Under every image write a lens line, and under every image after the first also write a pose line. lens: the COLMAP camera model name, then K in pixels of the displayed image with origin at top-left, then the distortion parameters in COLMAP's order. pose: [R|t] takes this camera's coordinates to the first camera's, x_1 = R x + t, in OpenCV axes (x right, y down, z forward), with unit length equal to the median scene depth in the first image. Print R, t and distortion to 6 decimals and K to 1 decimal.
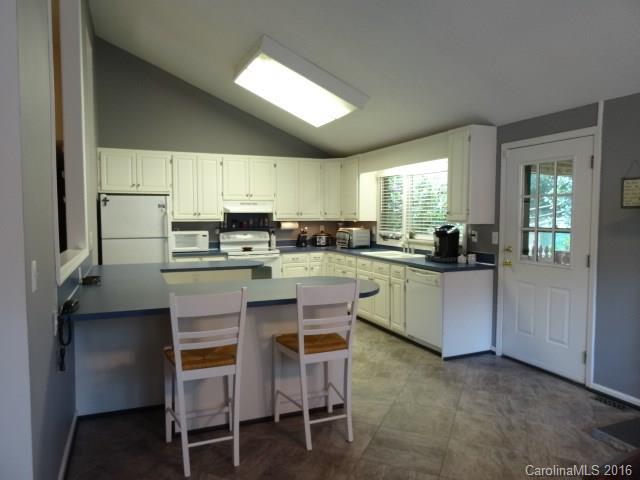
lens RADIAL K [[458.6, 0, 319.1], [0, 458.6, 239.9], [0, 0, 1]] dist [0.000399, -0.007049]
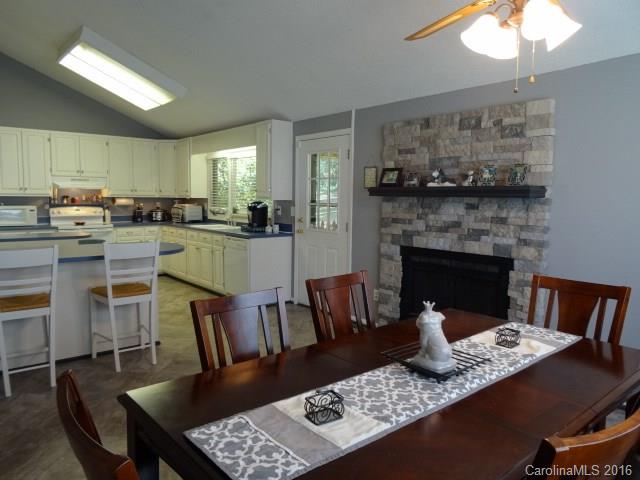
lens RADIAL K [[458.6, 0, 322.1], [0, 458.6, 240.4], [0, 0, 1]] dist [0.000399, -0.007049]
pose [[0.955870, -0.015219, 0.293397, 0.085550], [0.002789, 0.999083, 0.042736, 0.020388], [-0.293778, -0.040032, 0.955035, -0.212690]]
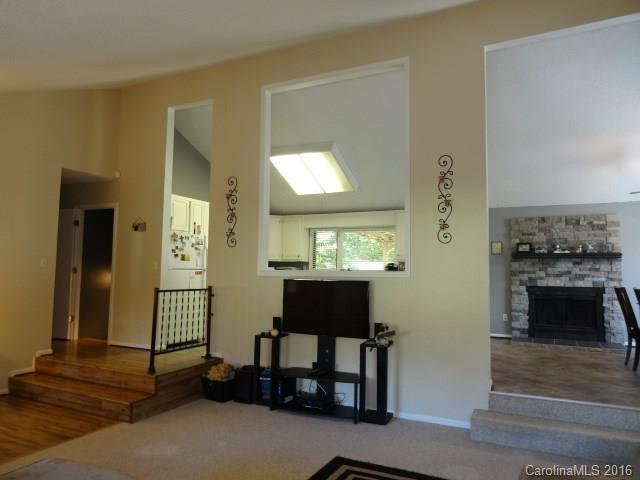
lens RADIAL K [[458.6, 0, 319.2], [0, 458.6, 242.4], [0, 0, 1]] dist [0.000399, -0.007049]
pose [[0.757498, 0.068341, 0.649250, -1.111262], [0.014388, 0.992516, -0.121260, 0.102607], [-0.652678, 0.101196, 0.750846, -0.141753]]
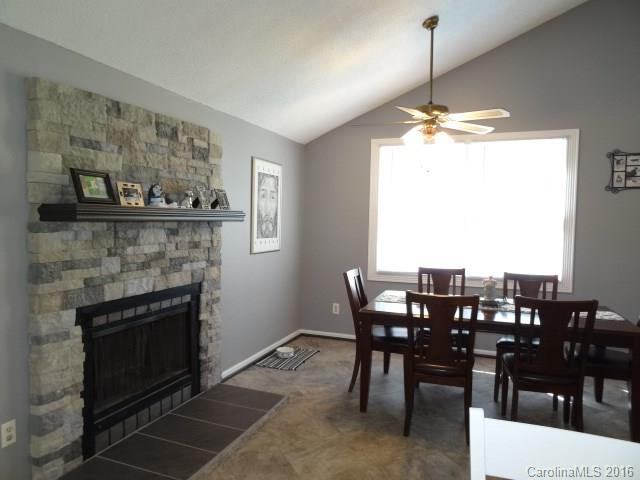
lens RADIAL K [[458.6, 0, 321.3], [0, 458.6, 238.6], [0, 0, 1]] dist [0.000399, -0.007049]
pose [[-0.733201, -0.044478, 0.678555, -0.041669], [0.018041, 0.996235, 0.084796, -0.045355], [-0.679772, 0.074415, -0.729638, 0.792631]]
